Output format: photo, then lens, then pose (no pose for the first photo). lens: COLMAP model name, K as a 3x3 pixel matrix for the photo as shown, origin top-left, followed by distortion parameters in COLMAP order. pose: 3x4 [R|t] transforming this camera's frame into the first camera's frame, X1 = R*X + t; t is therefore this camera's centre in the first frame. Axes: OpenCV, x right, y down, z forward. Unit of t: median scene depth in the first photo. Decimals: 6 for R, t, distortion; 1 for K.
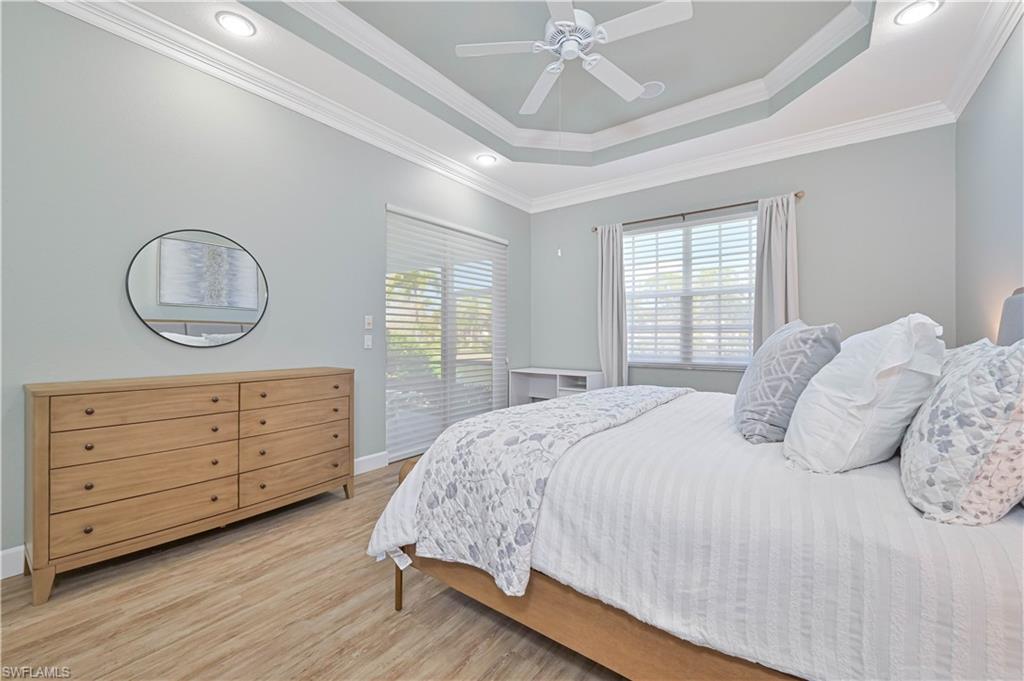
lens RADIAL K [[411.9, 0, 512.0], [0, 411.9, 340.5], [0, 0, 1]] dist [0.004081, 0.000227]
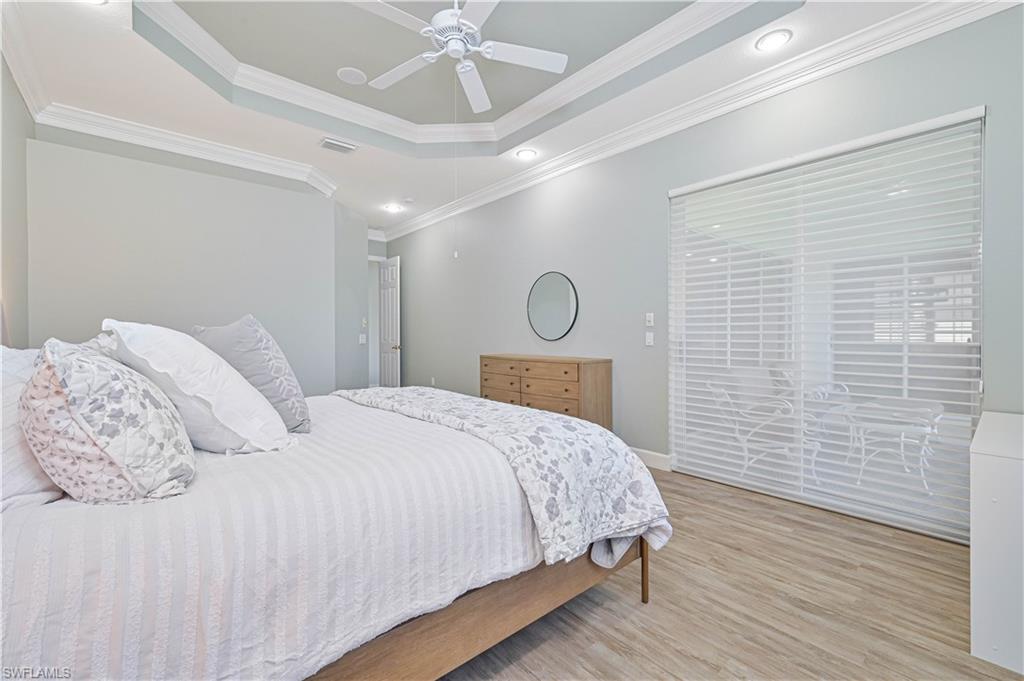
lens RADIAL K [[428.1, 0, 516.4], [0, 428.1, 333.3], [0, 0, 1]] dist [0.000865, 0.000038]
pose [[-0.210306, -0.001201, -0.977635, 1.033437], [-0.003574, 0.999994, -0.000460, -0.012599], [0.977629, 0.003398, -0.210309, 1.248815]]
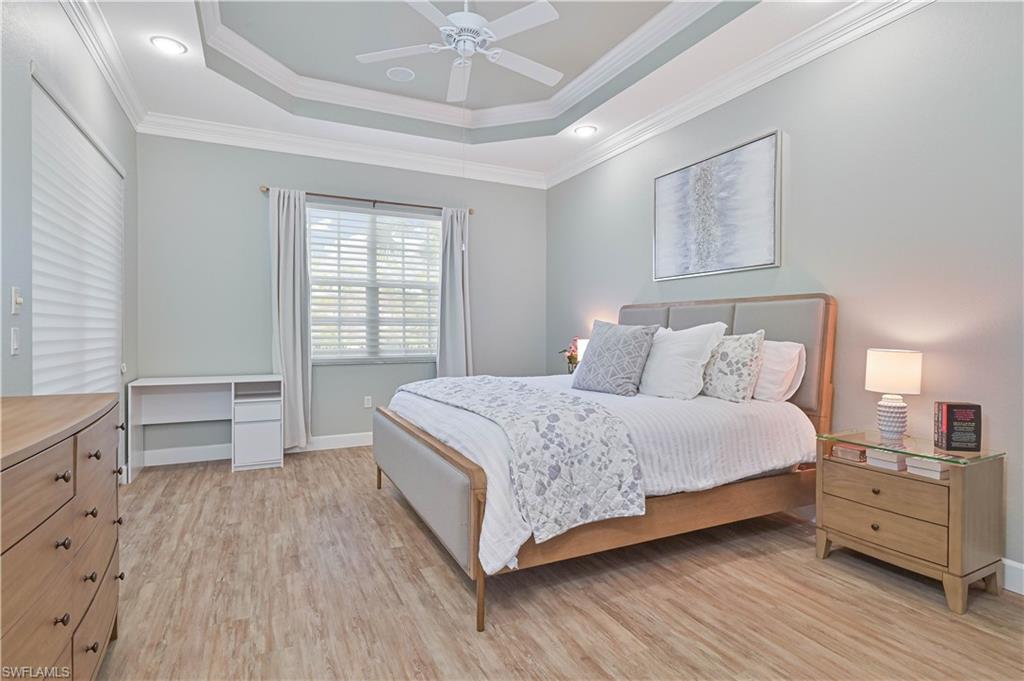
lens RADIAL K [[523.2, 0, 515.5], [0, 523.2, 337.0], [0, 0, 1]] dist [0.003182, 0.001031]
pose [[0.450965, -0.013004, 0.892447, -0.880816], [0.005241, 0.999915, 0.011922, -0.008671], [-0.892526, -0.000700, 0.450995, 0.283035]]
